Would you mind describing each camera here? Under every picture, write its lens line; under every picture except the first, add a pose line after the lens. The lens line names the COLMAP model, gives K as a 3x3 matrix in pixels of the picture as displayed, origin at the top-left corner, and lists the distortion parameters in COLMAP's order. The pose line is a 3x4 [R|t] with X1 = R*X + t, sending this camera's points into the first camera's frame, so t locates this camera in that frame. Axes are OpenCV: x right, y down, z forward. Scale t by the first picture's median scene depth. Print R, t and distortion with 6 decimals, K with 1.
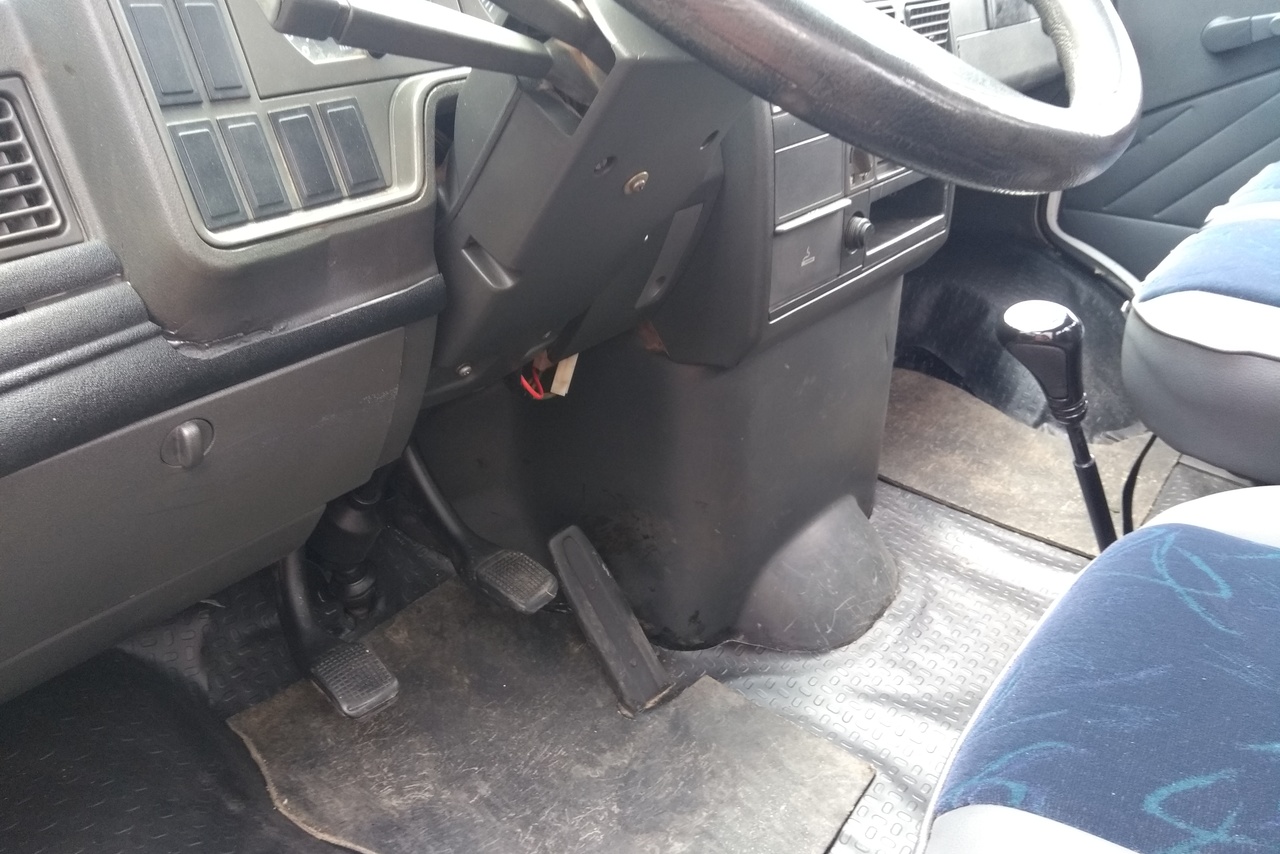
lens RADIAL K [[980.8, 0, 637.8], [0, 980.8, 428.8], [0, 0, 1]] dist [0.010746, -0.027349]
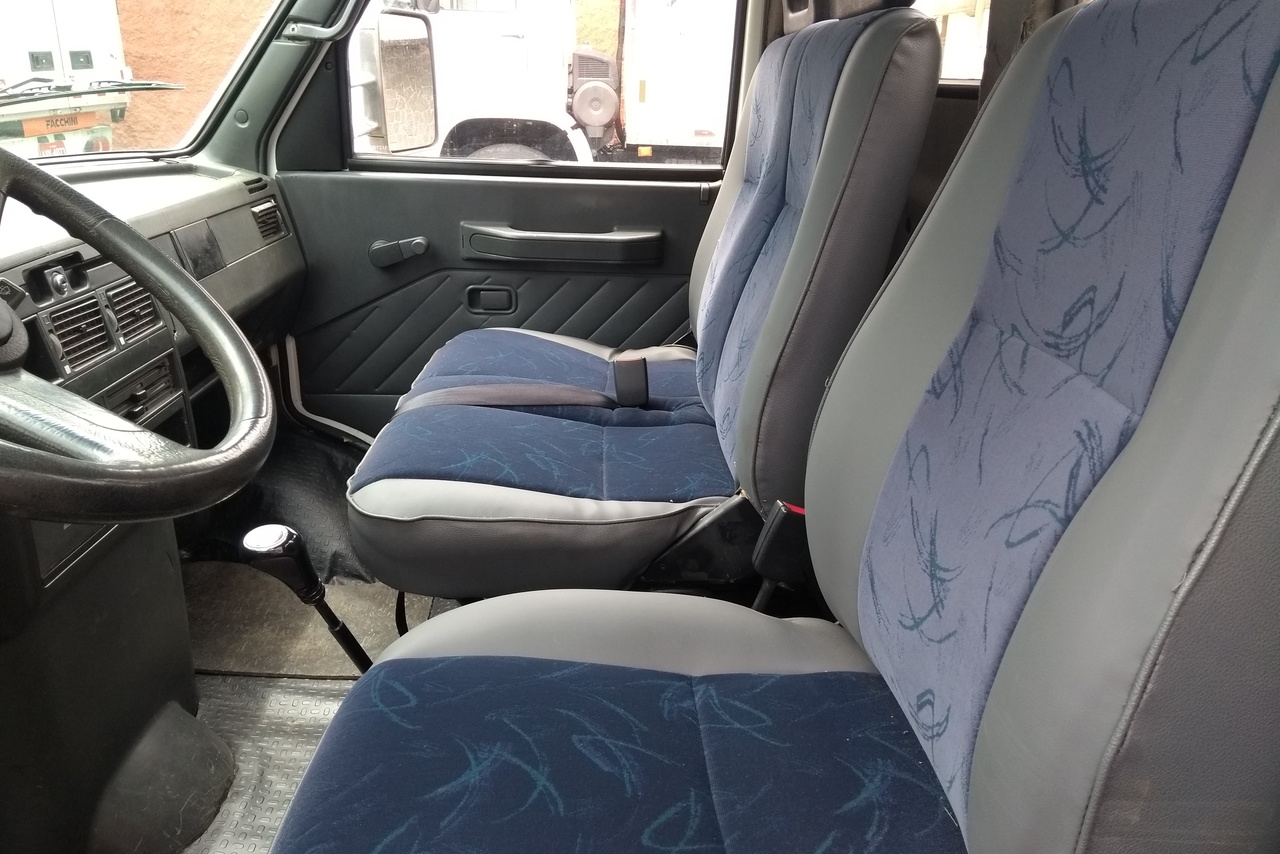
lens RADIAL K [[980.8, 0, 640.2], [0, 980.8, 429.5], [0, 0, 1]] dist [0.010746, -0.027349]
pose [[0.759559, -0.195025, 0.620512, -0.005270], [0.275767, 0.960563, -0.035660, -0.038208], [-0.589087, 0.198202, 0.783385, -0.213202]]
